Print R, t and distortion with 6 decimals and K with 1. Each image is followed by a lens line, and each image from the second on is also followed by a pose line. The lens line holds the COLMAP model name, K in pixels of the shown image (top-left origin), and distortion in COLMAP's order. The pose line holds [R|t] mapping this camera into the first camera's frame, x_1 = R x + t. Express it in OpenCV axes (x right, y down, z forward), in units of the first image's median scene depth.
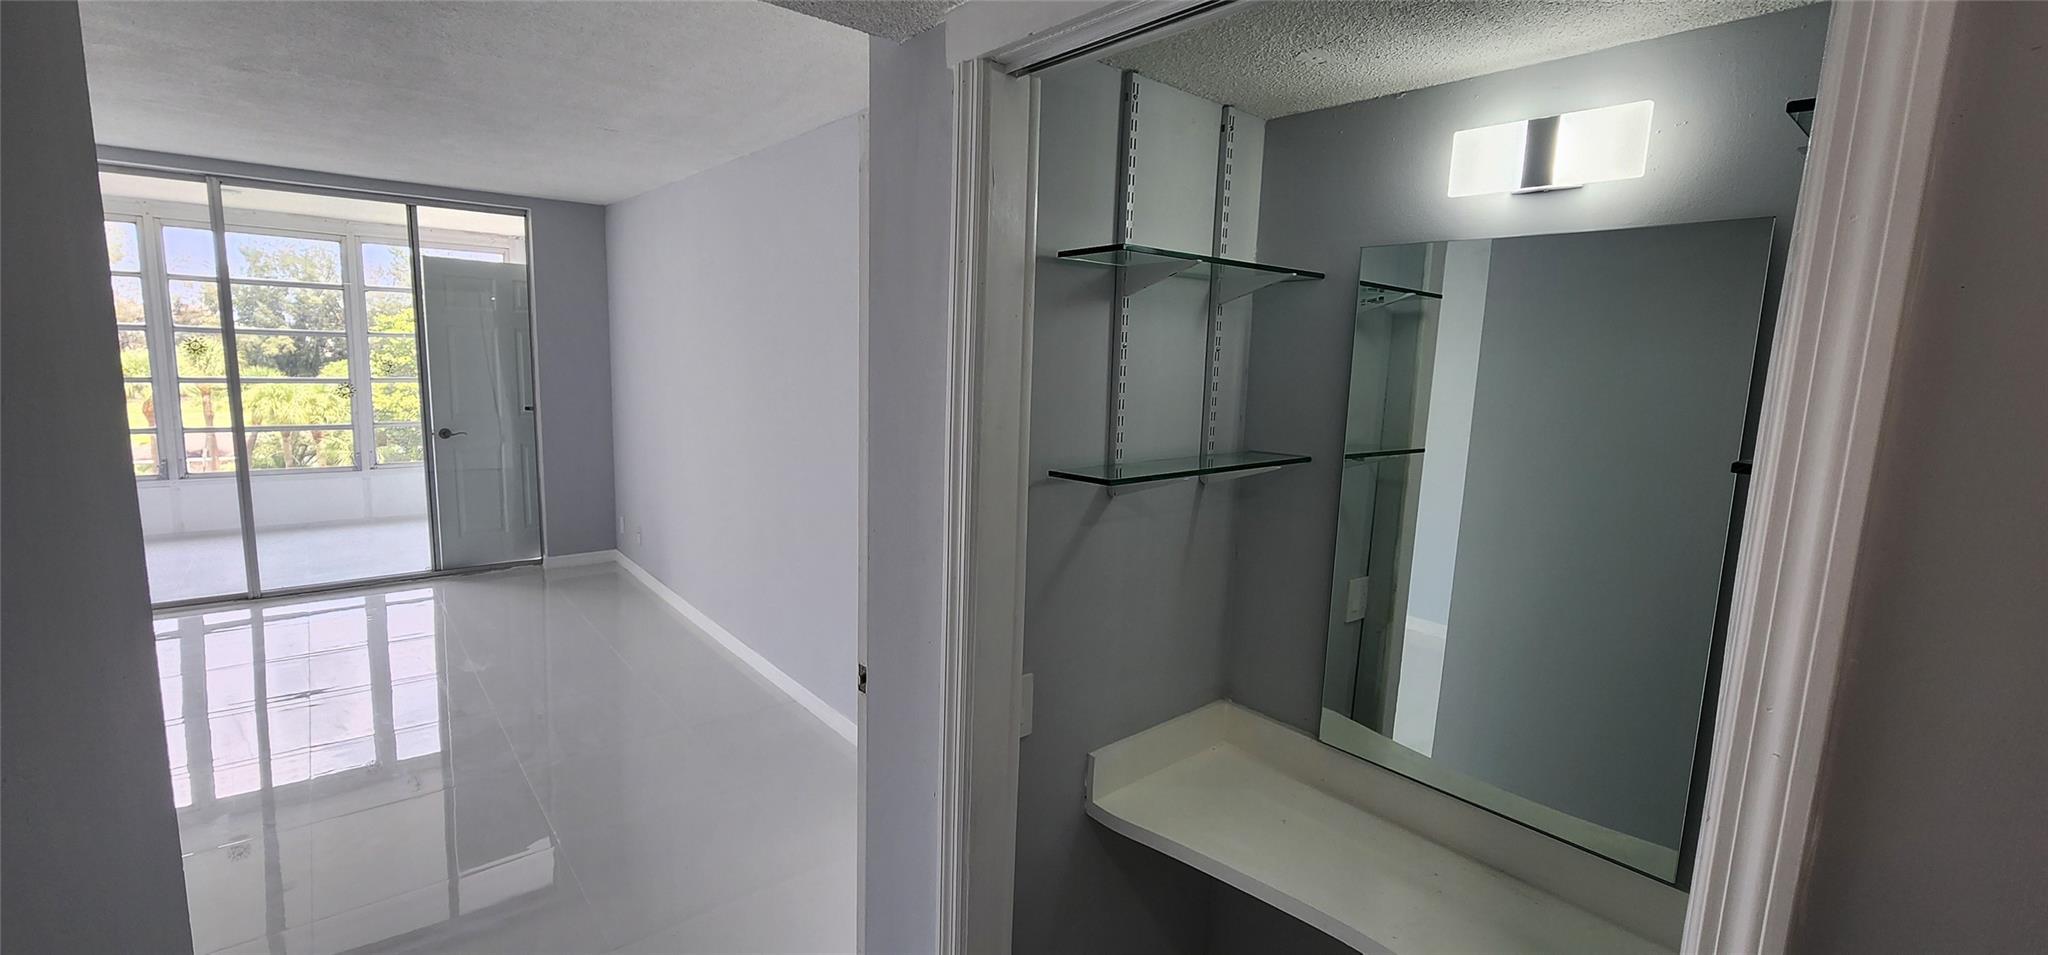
lens RADIAL K [[855.2, 0, 1024.0], [0, 855.2, 477.5], [0, 0, 1]] dist [0.001099, 0.000231]
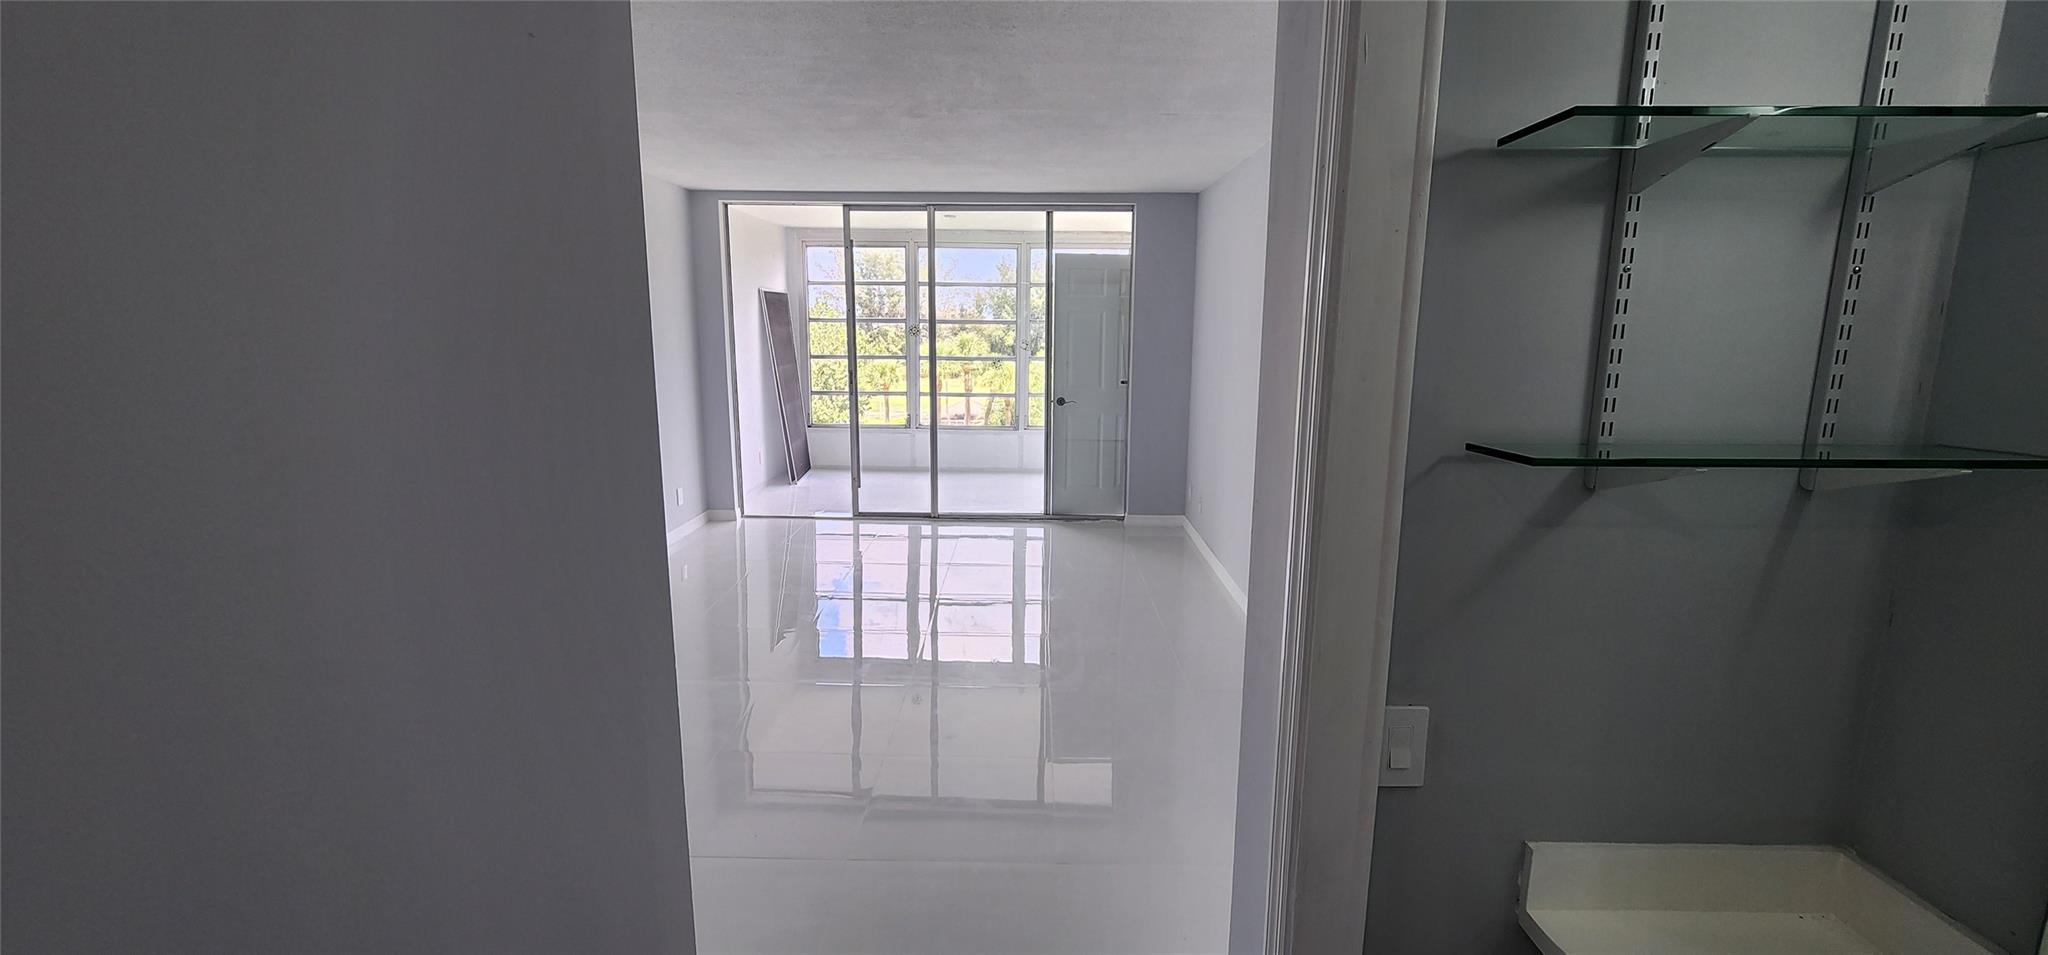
lens RADIAL K [[855.2, 0, 1024.0], [0, 855.2, 477.5], [0, 0, 1]] dist [0.001099, 0.000231]
pose [[0.751398, 0.088932, -0.653828, 0.090589], [-0.080339, 0.995834, 0.043124, 0.008148], [0.654940, 0.020124, 0.755413, 0.075507]]
